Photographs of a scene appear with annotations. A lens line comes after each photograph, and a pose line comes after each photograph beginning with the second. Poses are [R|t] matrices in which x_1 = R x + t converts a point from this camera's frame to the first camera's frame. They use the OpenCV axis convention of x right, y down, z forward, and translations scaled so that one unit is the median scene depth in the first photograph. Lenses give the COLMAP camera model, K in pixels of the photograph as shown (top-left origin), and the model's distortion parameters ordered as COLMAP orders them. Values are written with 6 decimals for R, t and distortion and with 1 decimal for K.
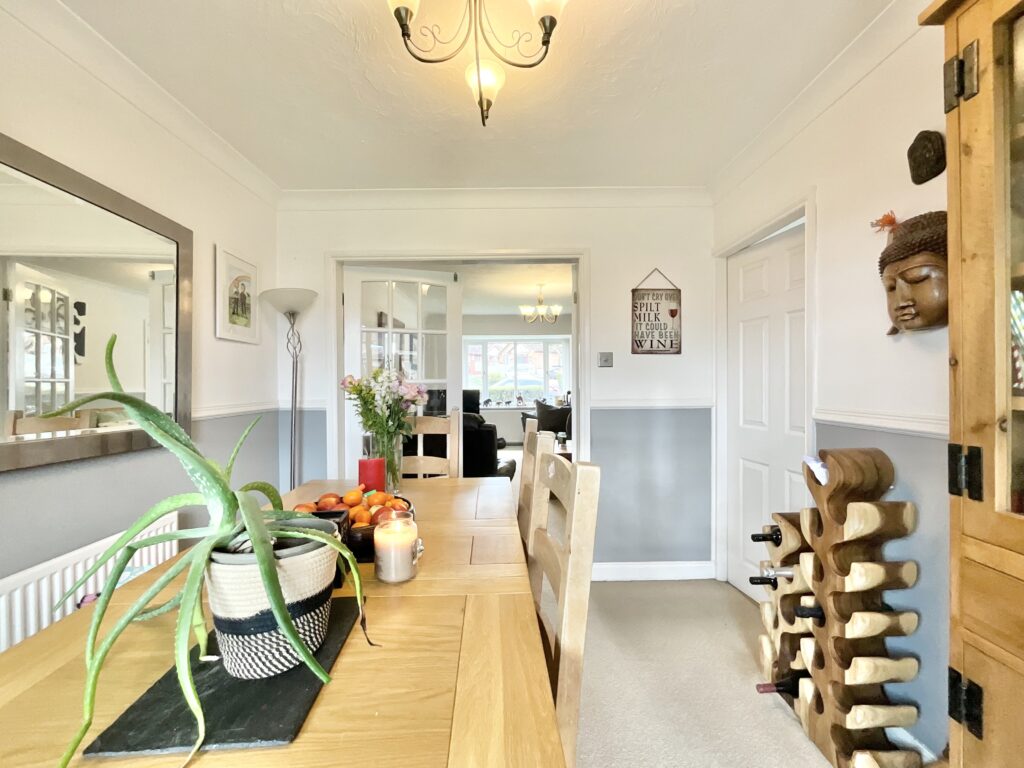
lens RADIAL K [[414.7, 0, 514.0], [0, 414.7, 381.5], [0, 0, 1]] dist [-0.007011, 0.002704]
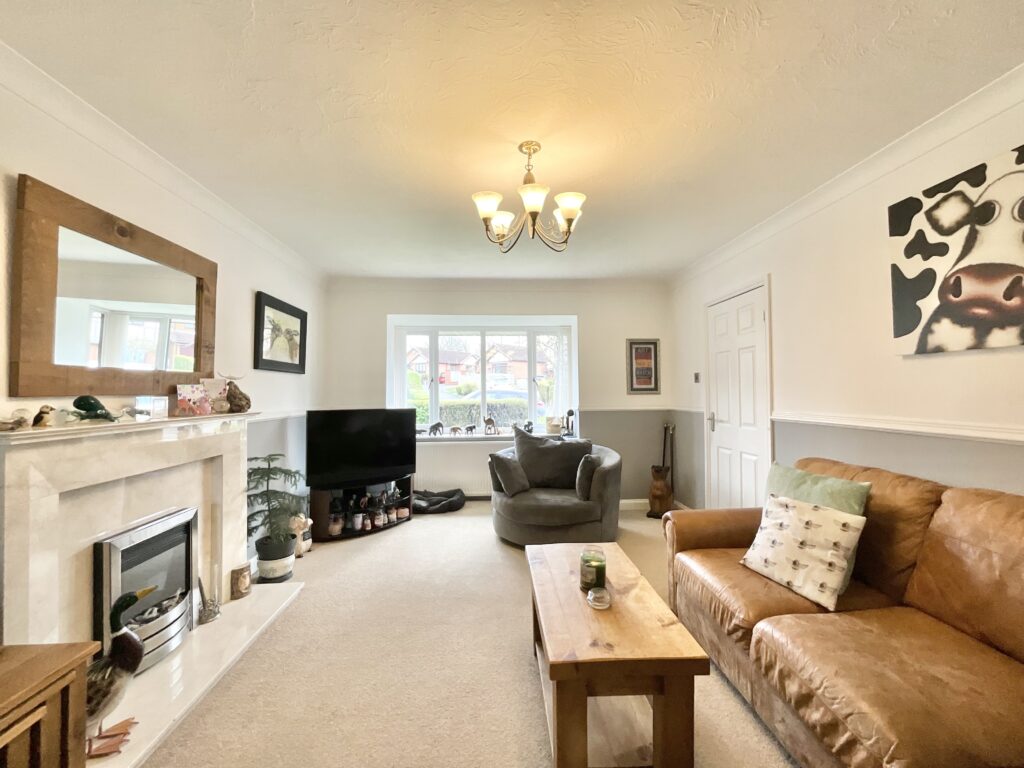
lens RADIAL K [[414.7, 0, 512.4], [0, 414.7, 382.3], [0, 0, 1]] dist [-0.007011, 0.002704]
pose [[0.999029, 0.002430, 0.043980, 0.020668], [-0.001399, 0.999724, -0.023449, -0.003342], [-0.044025, 0.023365, 0.998757, 0.384077]]
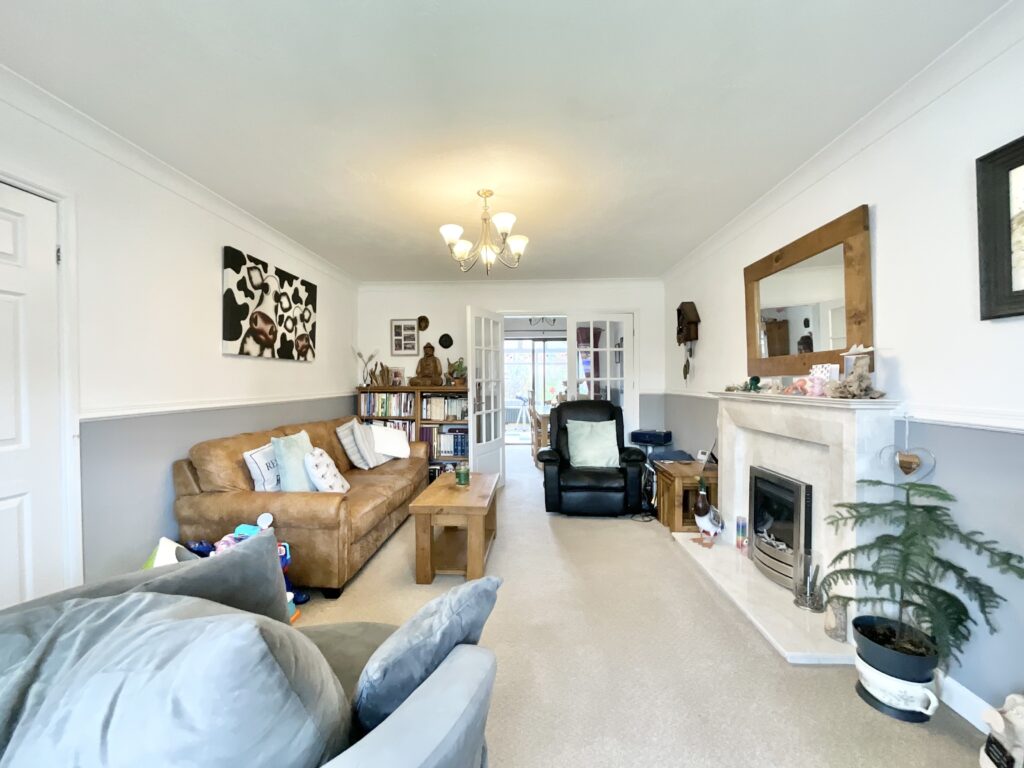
lens RADIAL K [[414.7, 0, 515.8], [0, 414.7, 382.7], [0, 0, 1]] dist [-0.007011, 0.002704]
pose [[-0.998406, 0.011089, 0.055342, 0.000846], [0.011417, 0.999919, 0.005623, -0.000259], [-0.055275, 0.006246, -0.998452, 0.941898]]
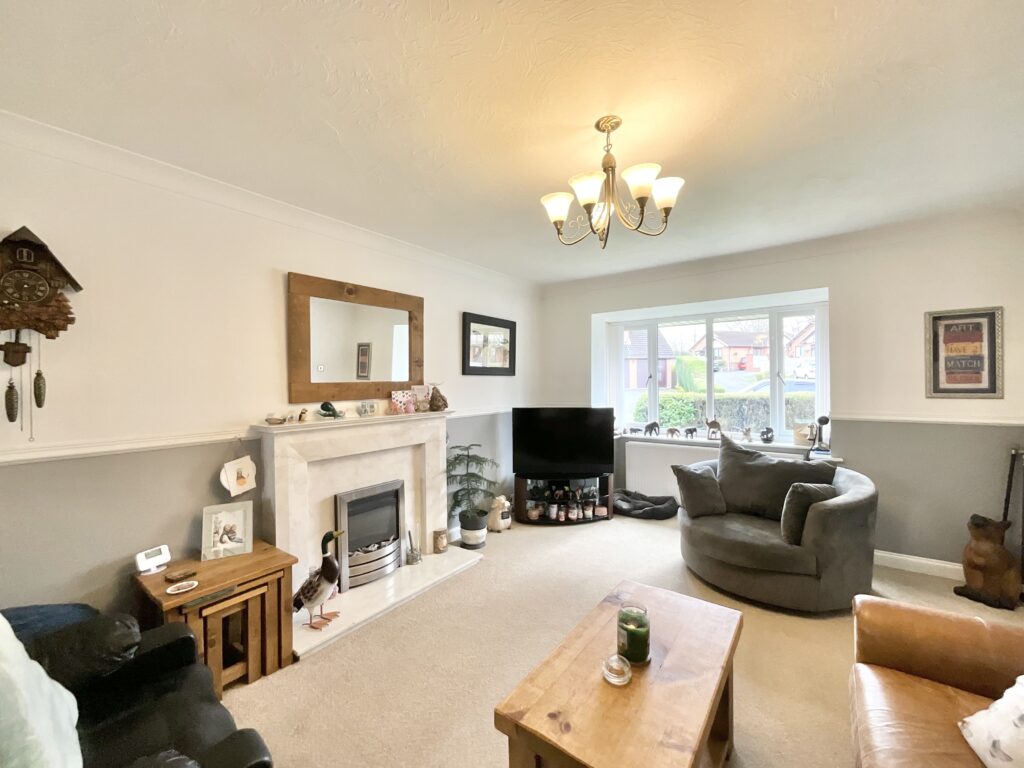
lens RADIAL K [[414.7, 0, 511.9], [0, 414.7, 382.1], [0, 0, 1]] dist [-0.007011, 0.002704]
pose [[0.795809, 0.000273, -0.605548, 0.128571], [0.003863, 0.999977, 0.005527, -0.017490], [0.605536, -0.006738, 0.795789, 0.426110]]
